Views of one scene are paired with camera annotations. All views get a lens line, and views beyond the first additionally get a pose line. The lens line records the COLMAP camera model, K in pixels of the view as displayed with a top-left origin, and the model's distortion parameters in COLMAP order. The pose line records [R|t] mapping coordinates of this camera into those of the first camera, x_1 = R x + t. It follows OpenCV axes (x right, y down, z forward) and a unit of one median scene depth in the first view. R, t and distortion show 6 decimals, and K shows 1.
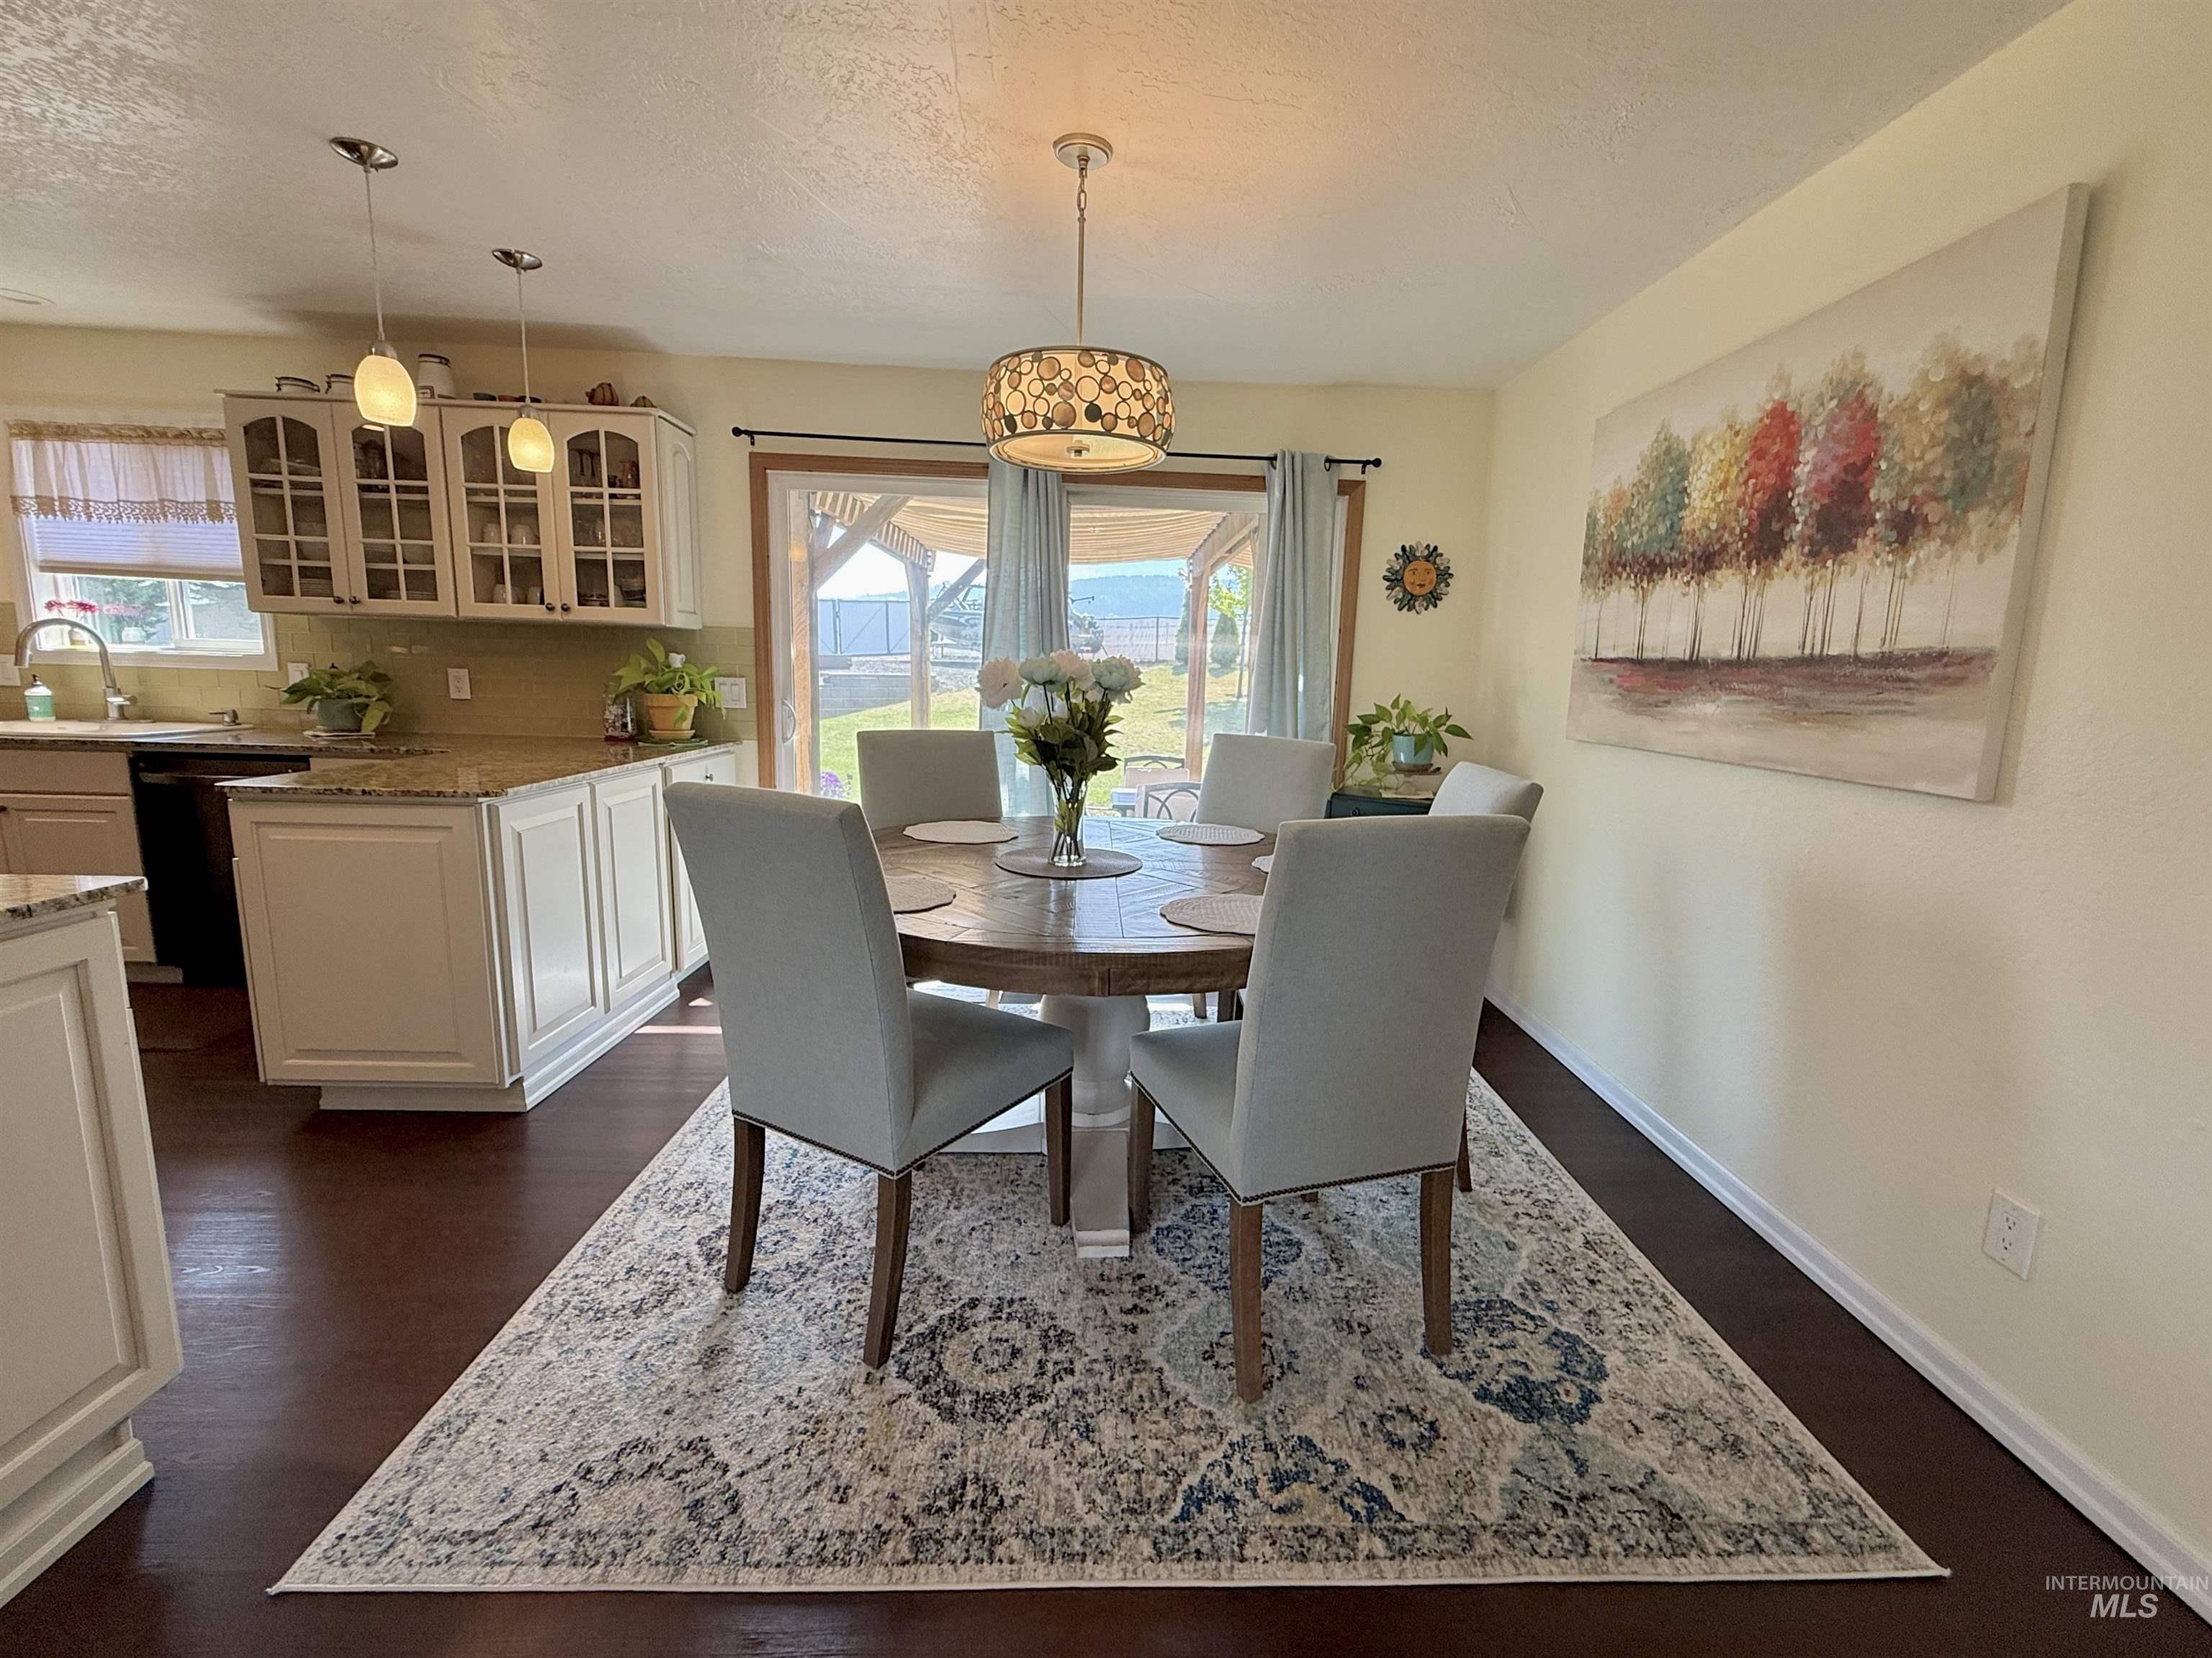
lens RADIAL K [[986.7, 0, 1114.6], [0, 986.7, 827.5], [0, 0, 1]] dist [-0.002750, -0.000274]
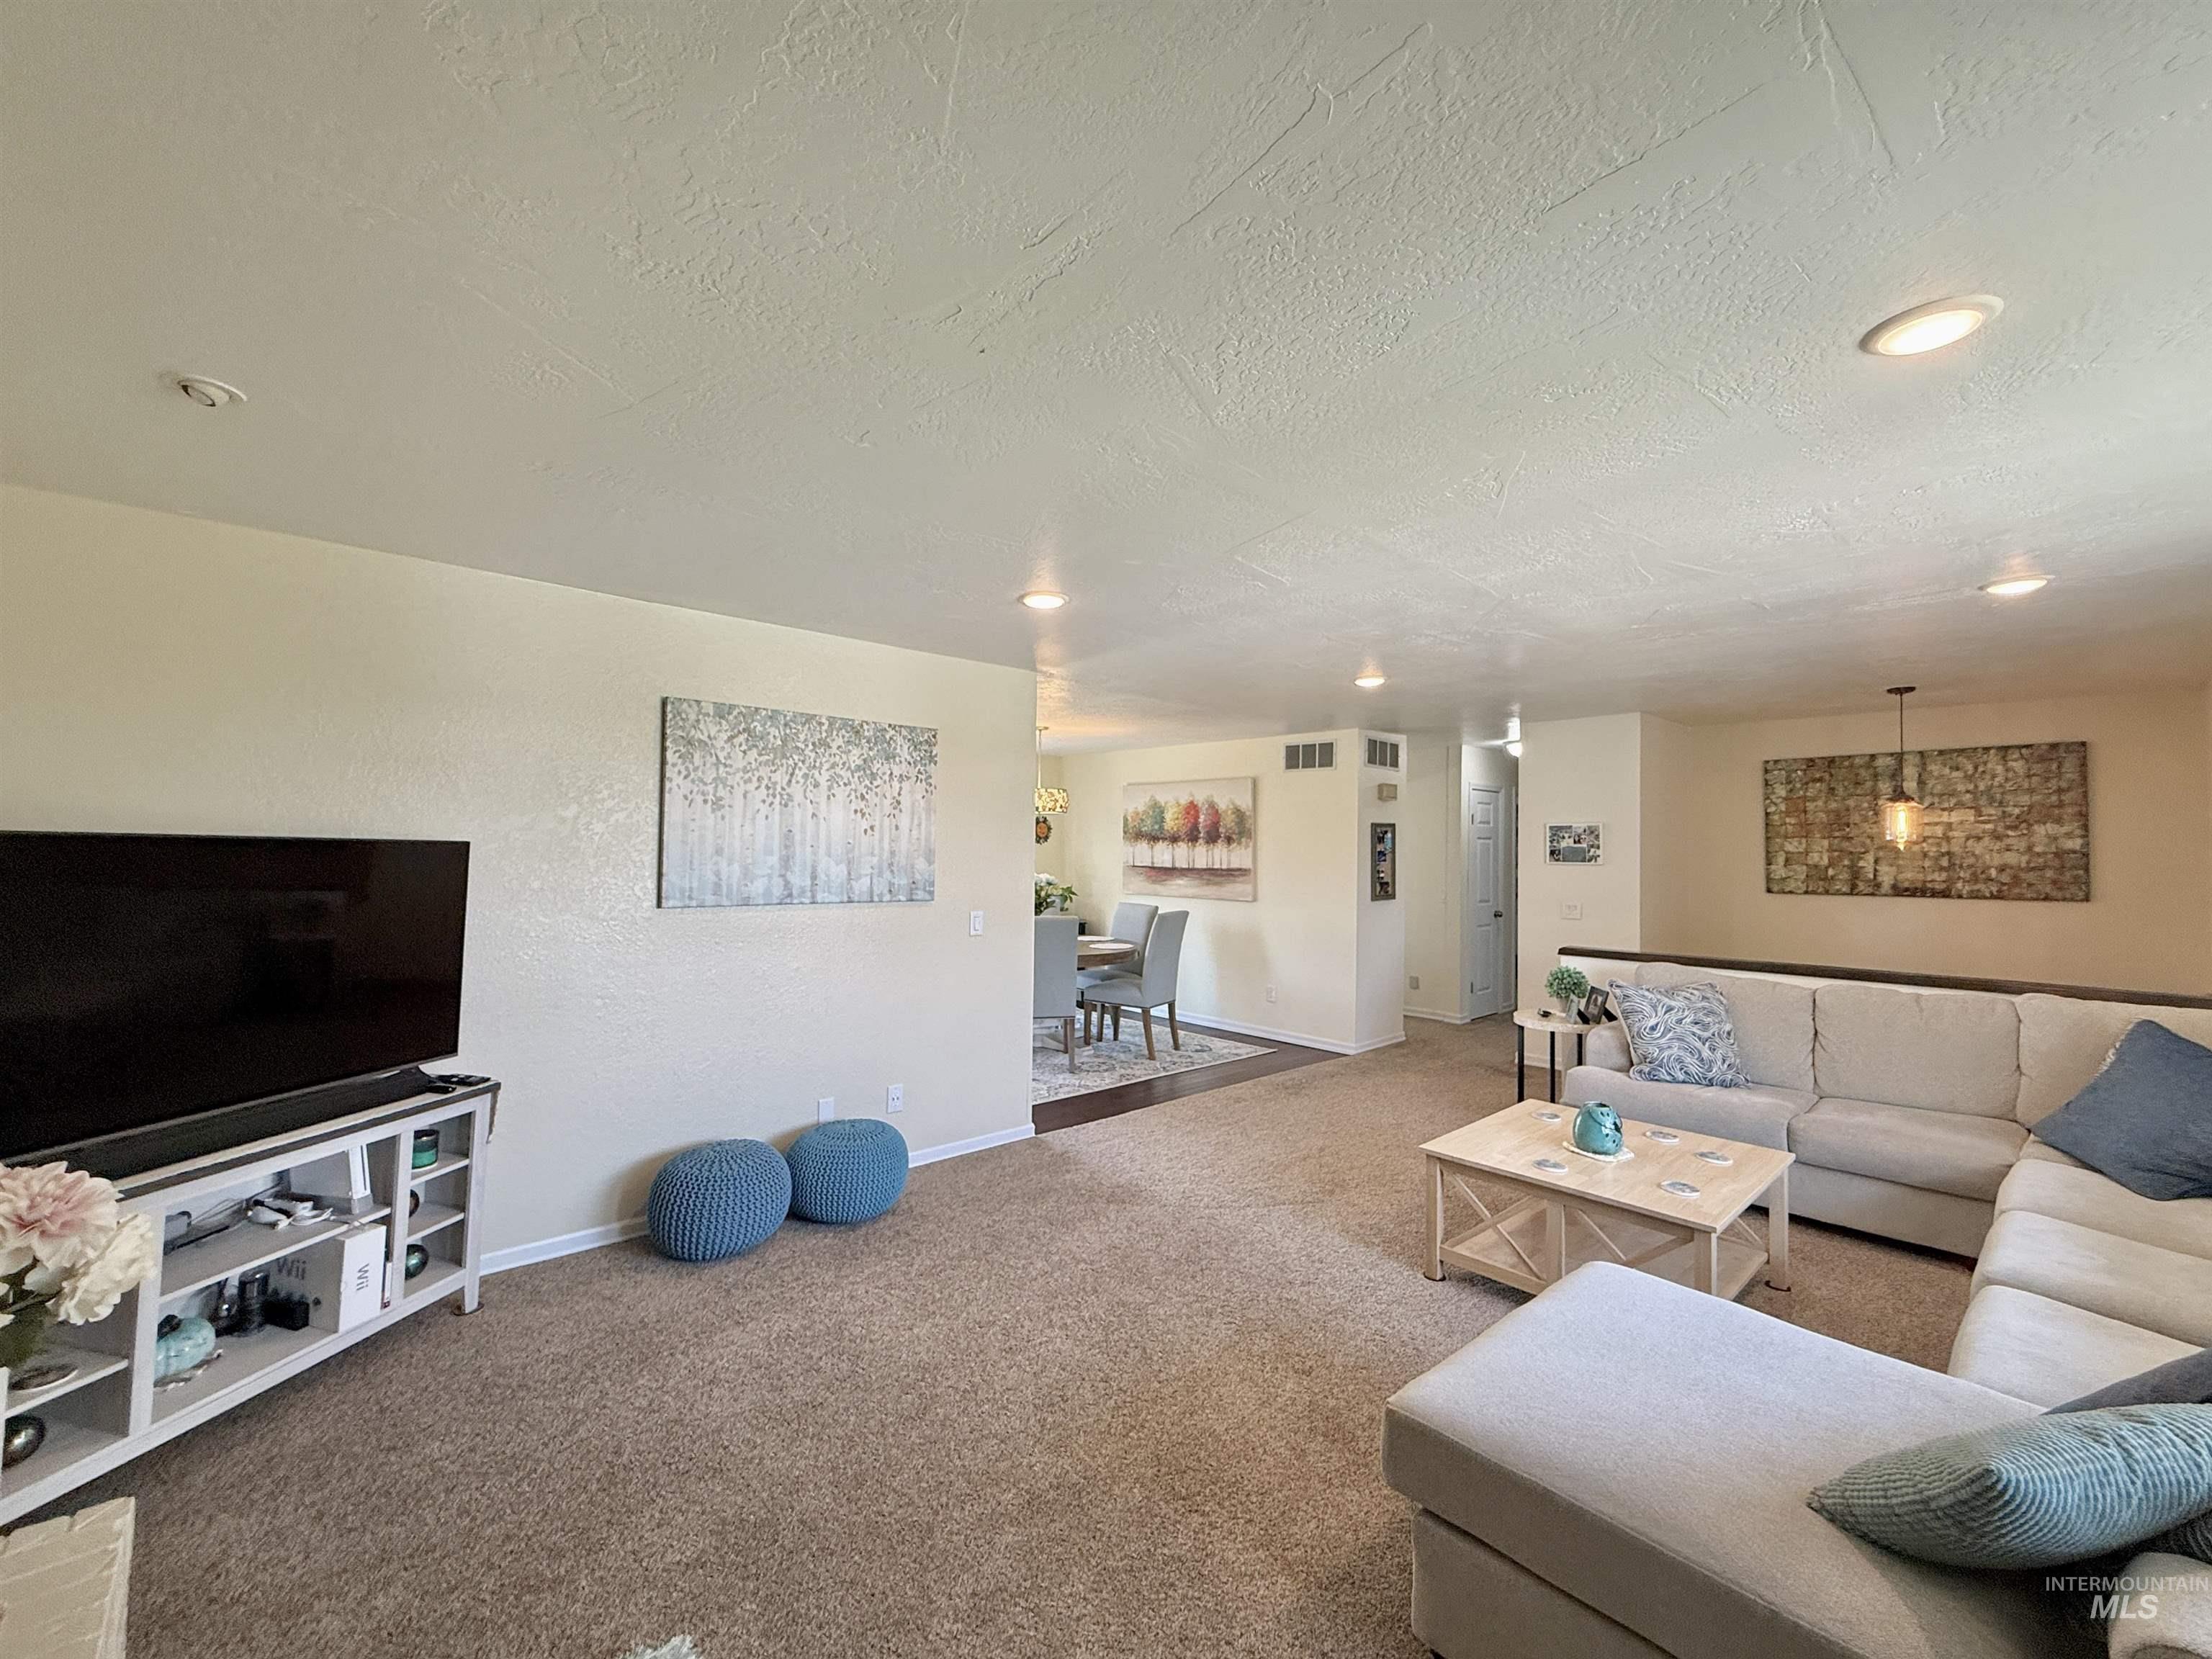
lens RADIAL K [[890.0, 0, 1105.8], [0, 890.0, 836.7], [0, 0, 1]] dist [0.000038, 0.000000]
pose [[0.762189, -0.014751, 0.647187, -1.702051], [0.115452, 0.986810, -0.113476, 0.048523], [-0.636977, 0.161209, 0.753839, -1.273868]]
